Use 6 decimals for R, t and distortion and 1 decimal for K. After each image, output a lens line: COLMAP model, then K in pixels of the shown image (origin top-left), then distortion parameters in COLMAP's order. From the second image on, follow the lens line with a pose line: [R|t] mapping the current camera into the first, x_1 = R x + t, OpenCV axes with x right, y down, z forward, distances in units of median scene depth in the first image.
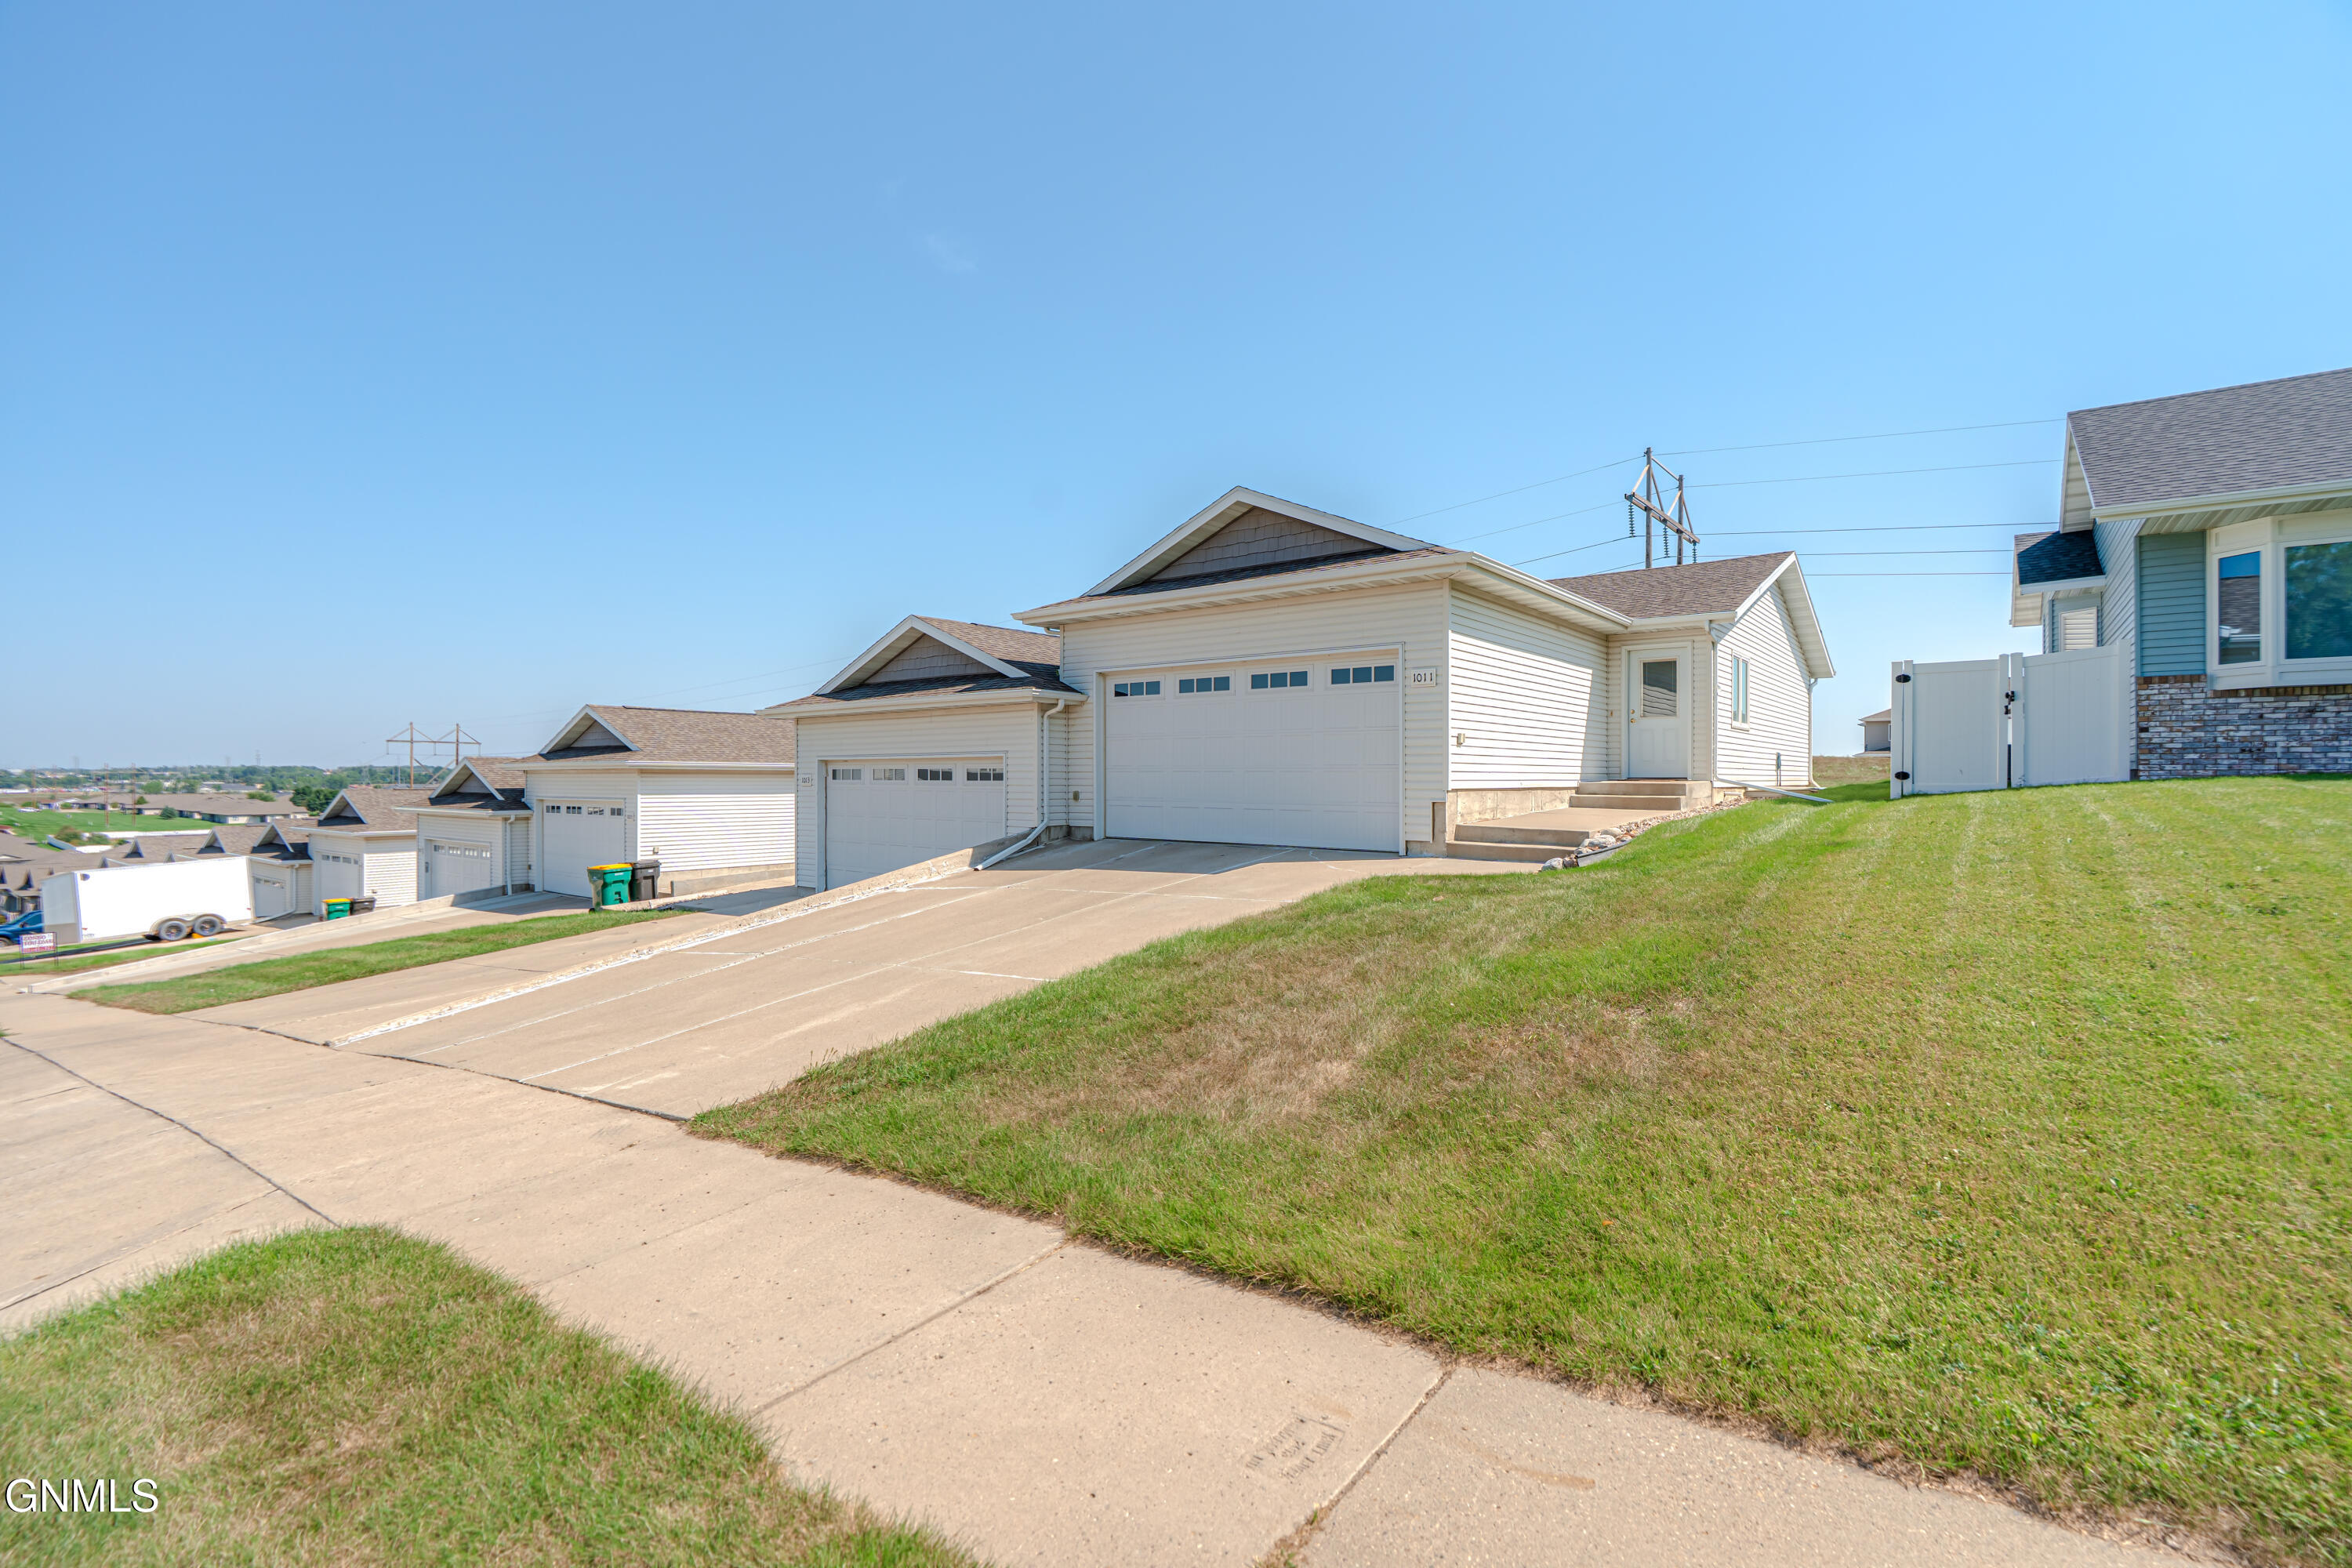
lens RADIAL K [[1057.5, 0, 1174.7], [0, 1057.5, 778.7], [0, 0, 1]] dist [-0.013208, 0.006465]
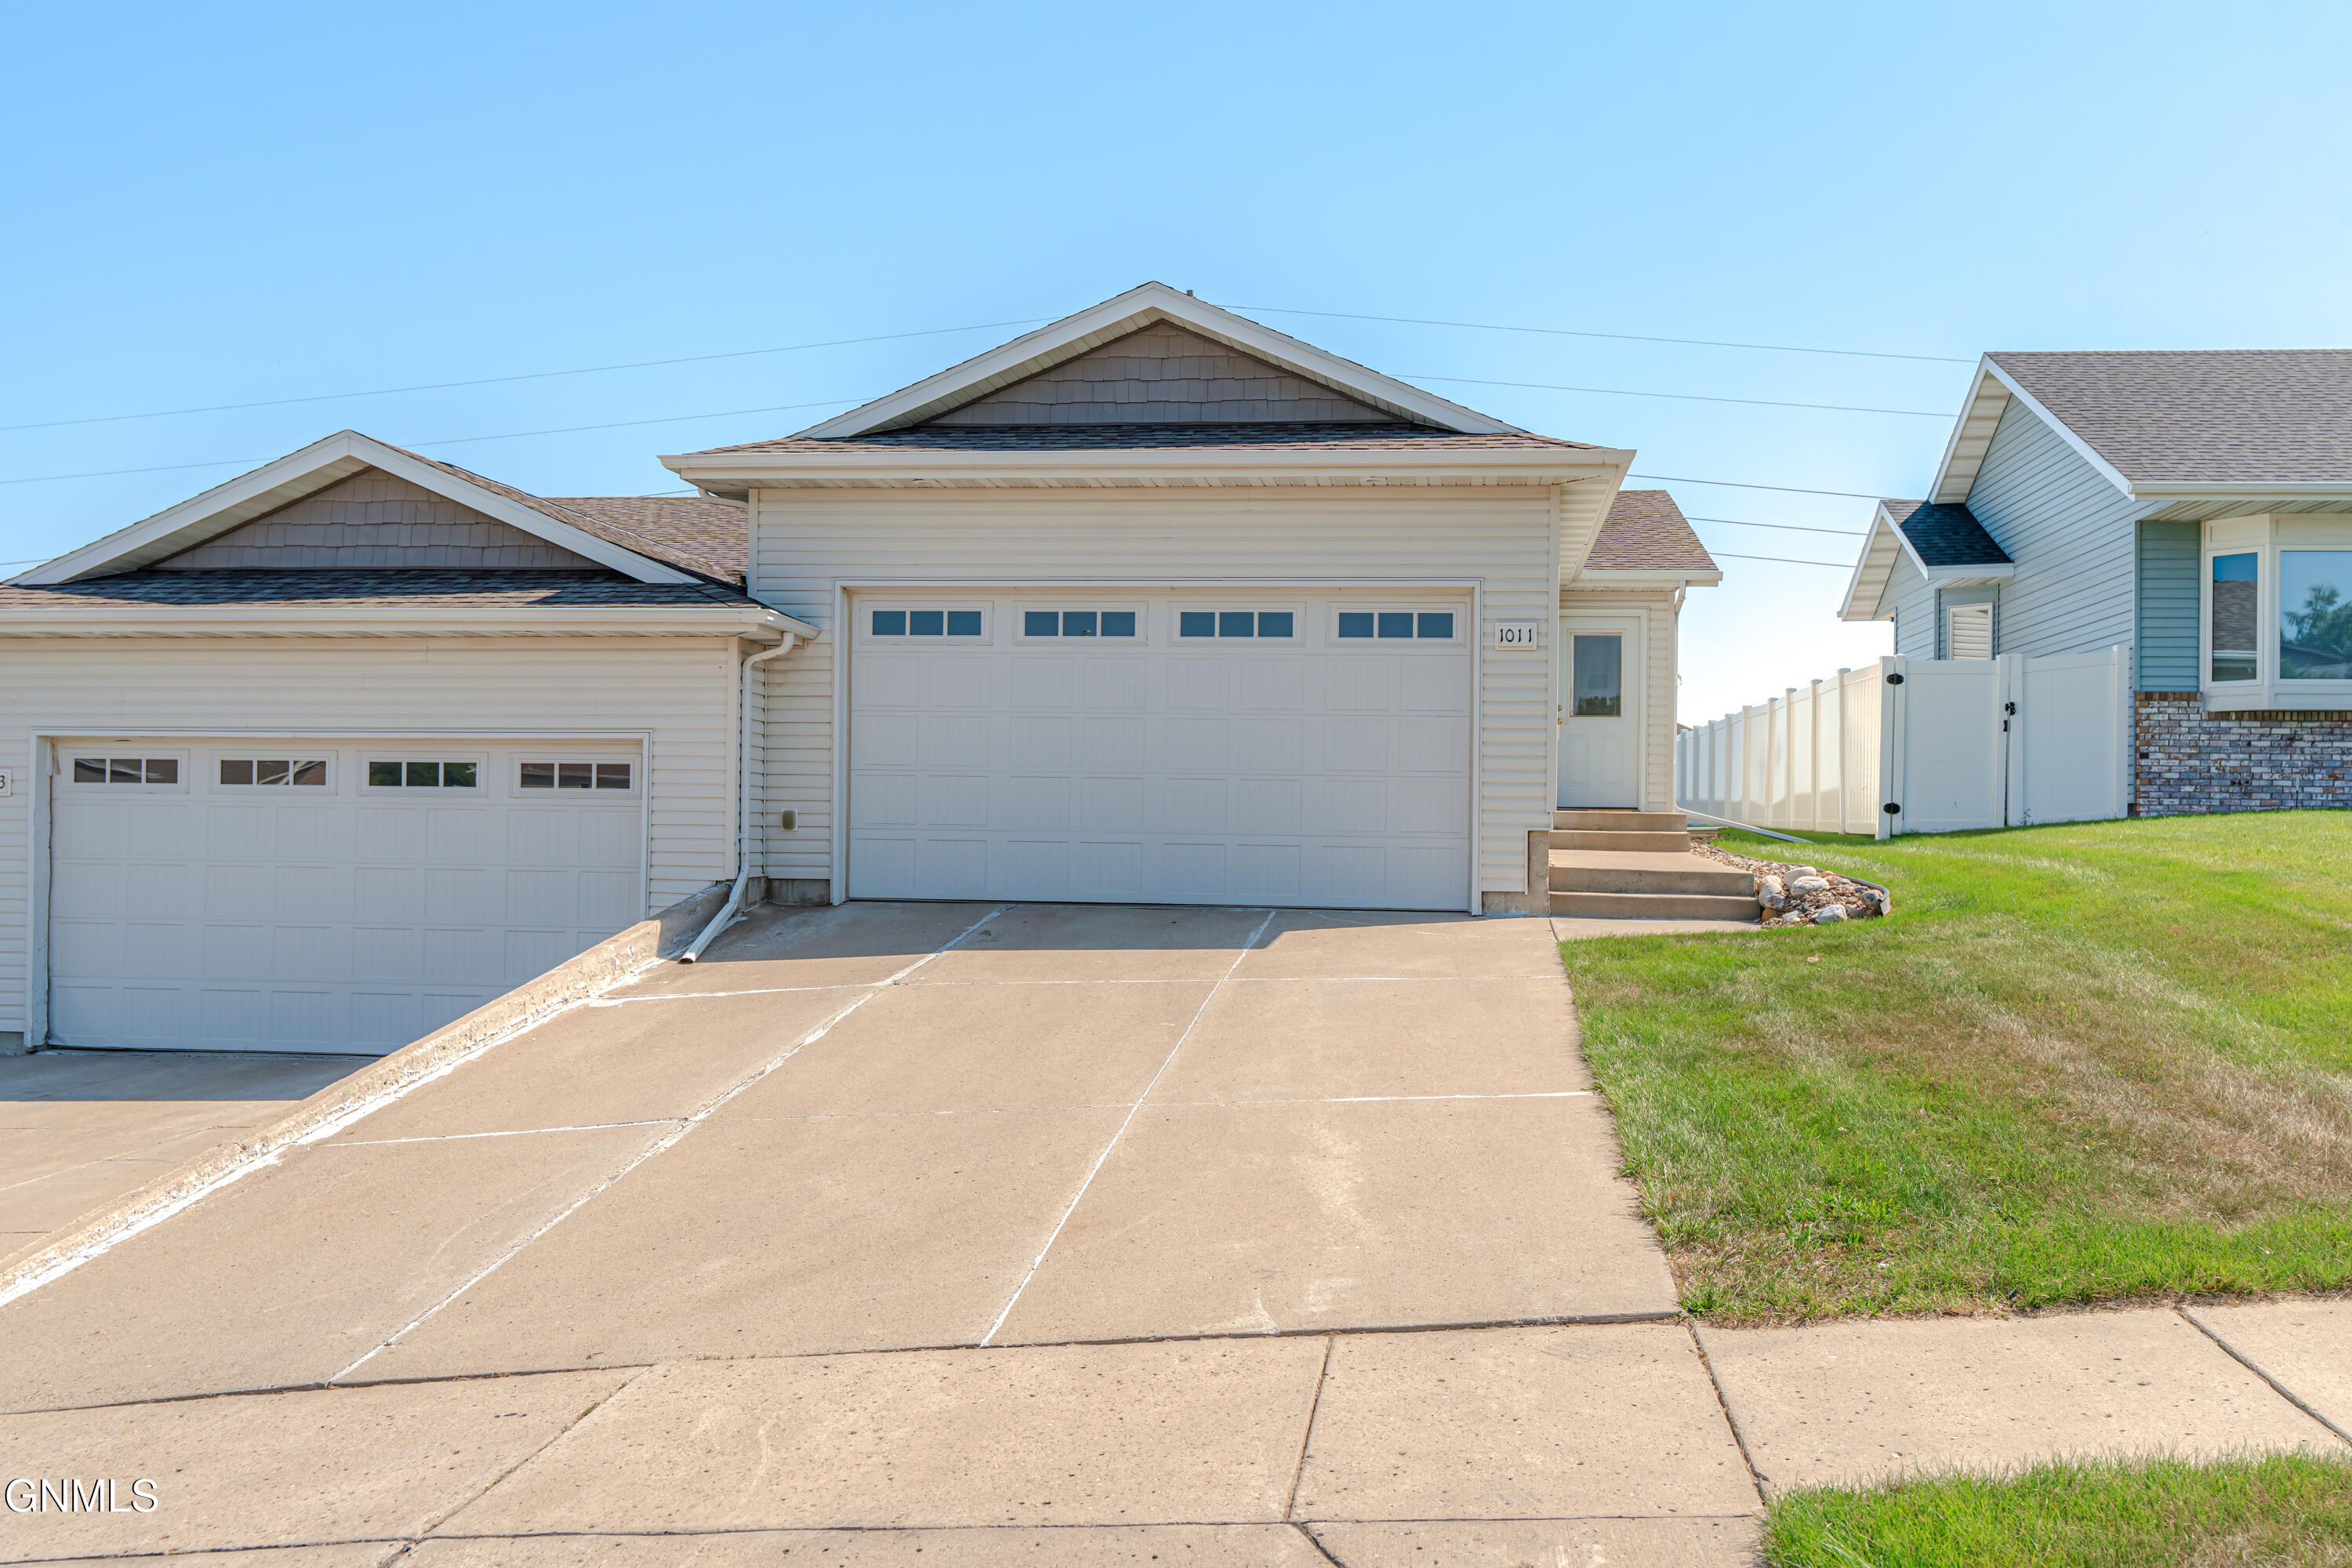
lens RADIAL K [[1926.4, 0, 1266.7], [0, 1926.4, 827.3], [0, 0, 1]] dist [0.004160, 0.002199]
pose [[0.844894, 0.012618, 0.534784, -0.482323], [-0.011656, 0.999919, -0.005177, 0.026090], [-0.534806, -0.001859, 0.844973, 0.090506]]
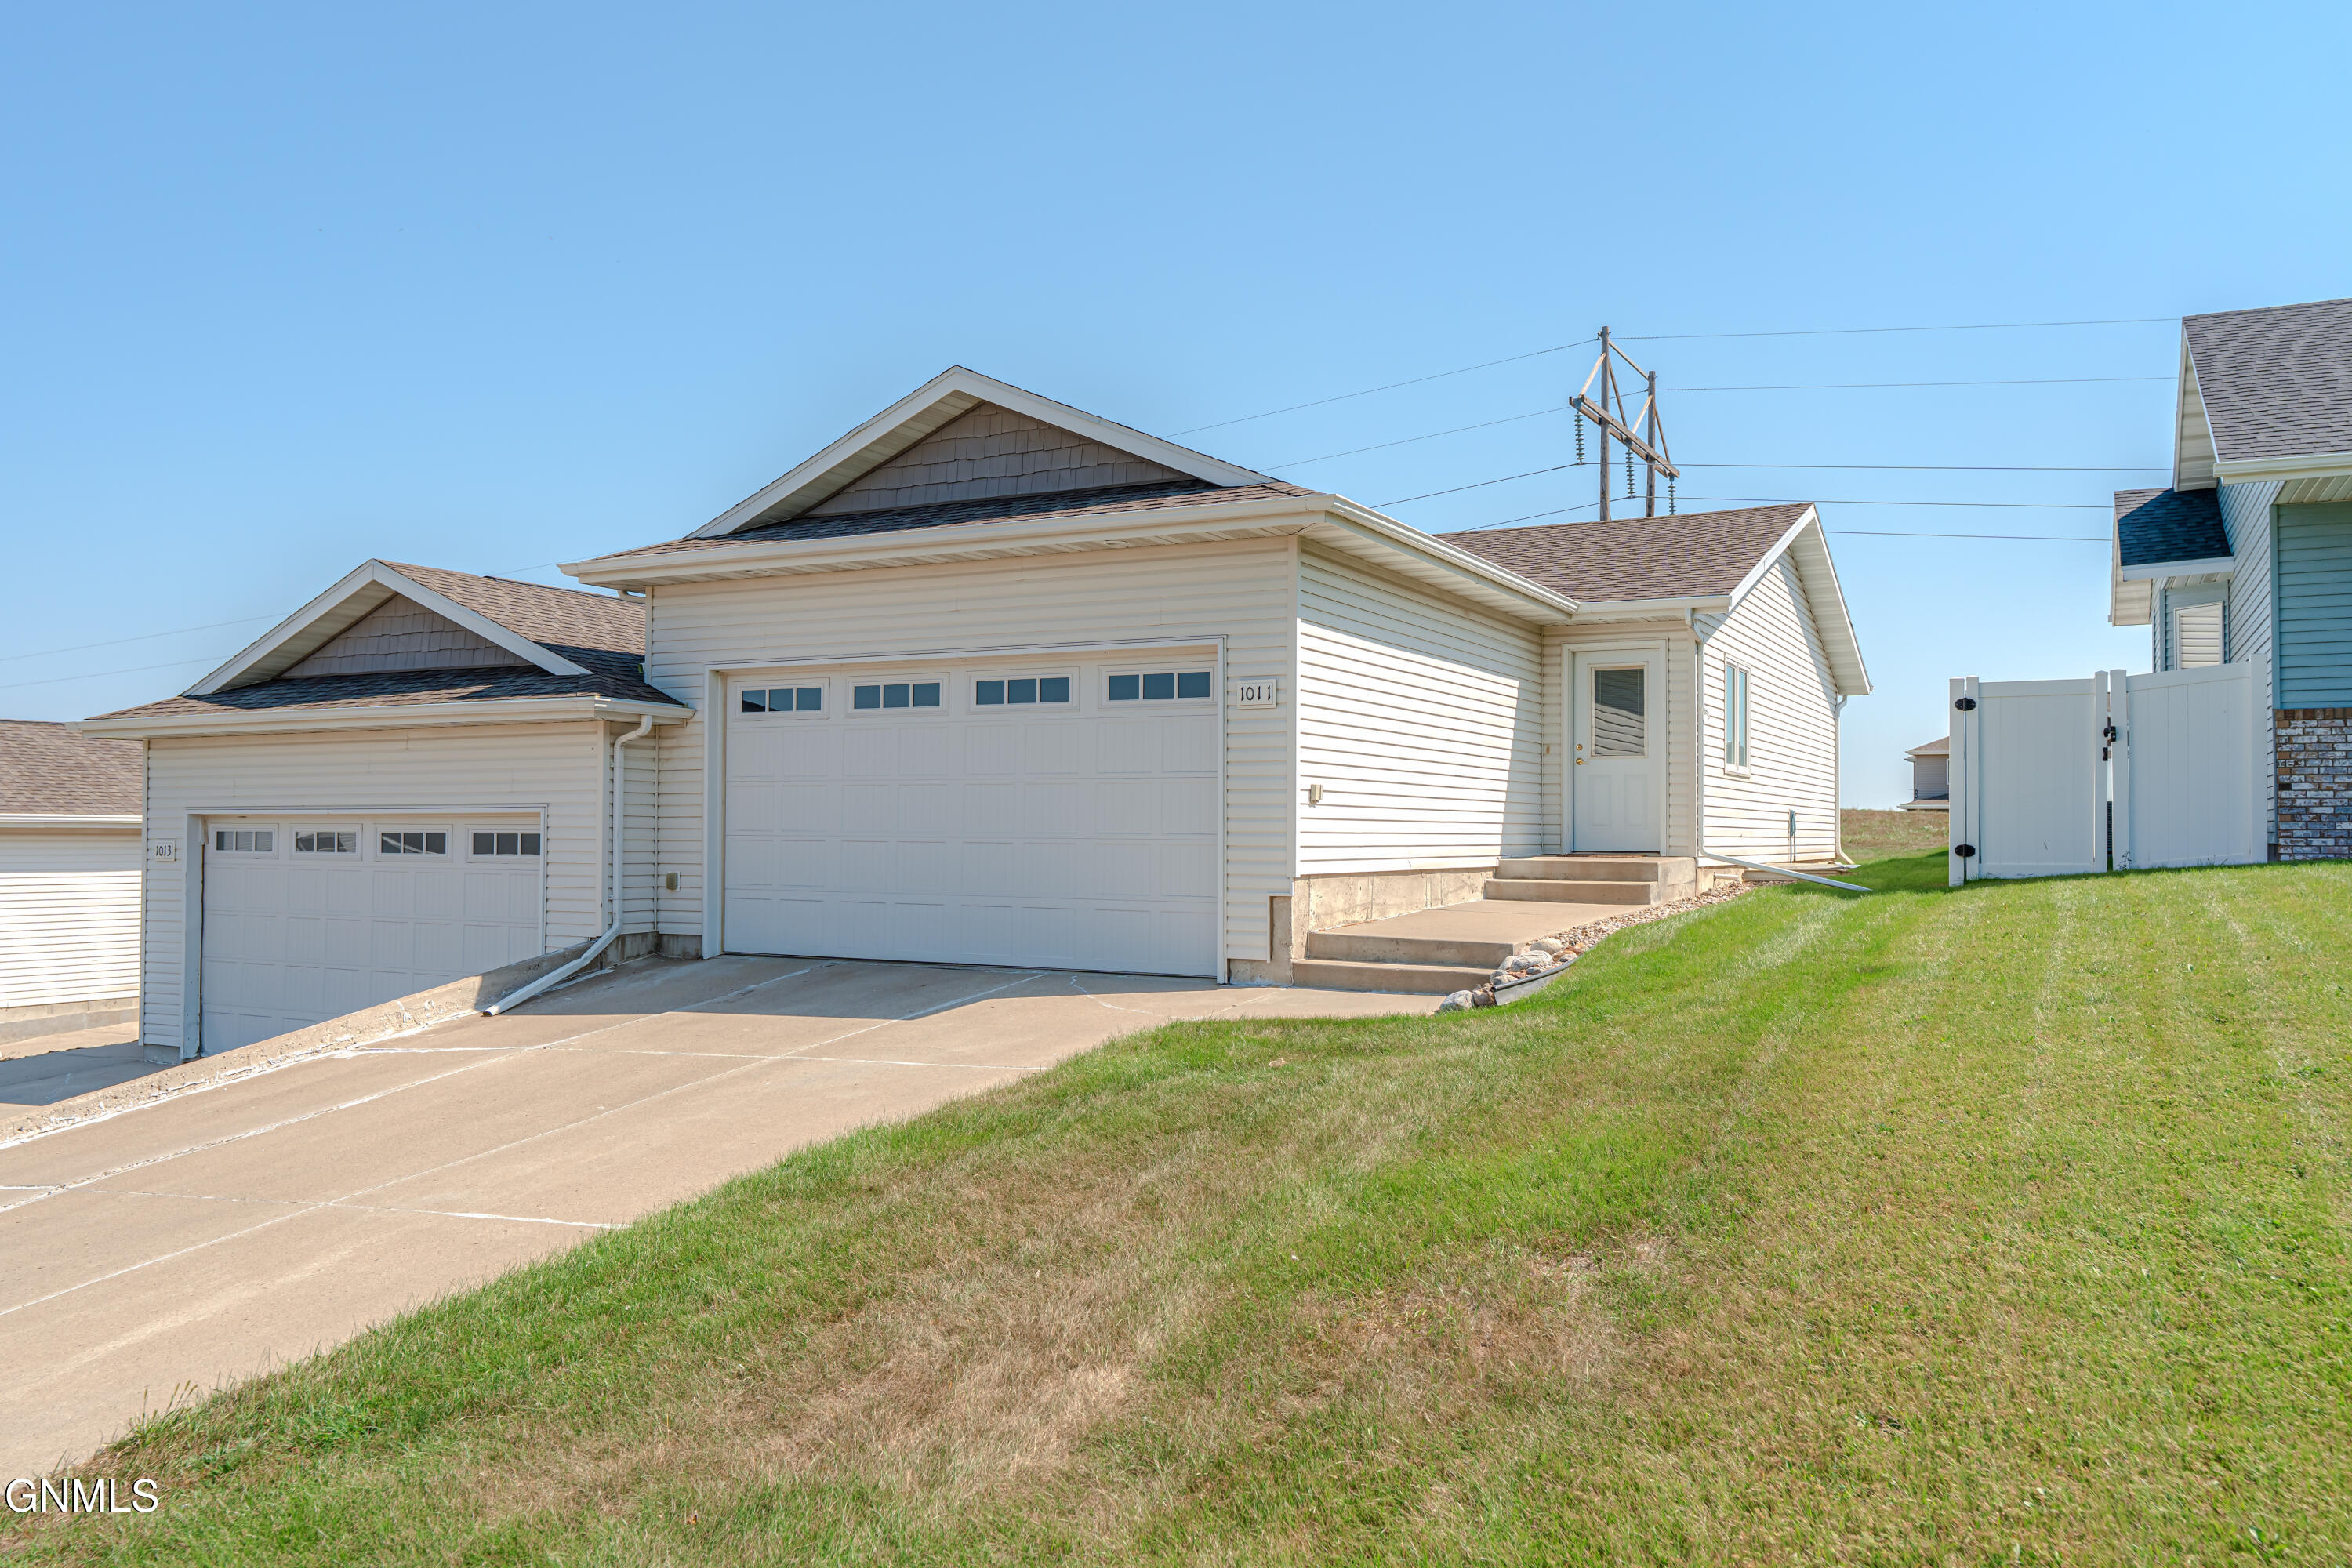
lens RADIAL K [[1756.9, 0, 1176.0], [0, 1756.9, 795.2], [0, 0, 1]] dist [0.001340, 0.002025]
pose [[0.983386, 0.008069, 0.181347, 0.004017], [-0.003919, 0.999722, -0.023233, -0.011926], [-0.181485, 0.022136, 0.983145, 0.004482]]
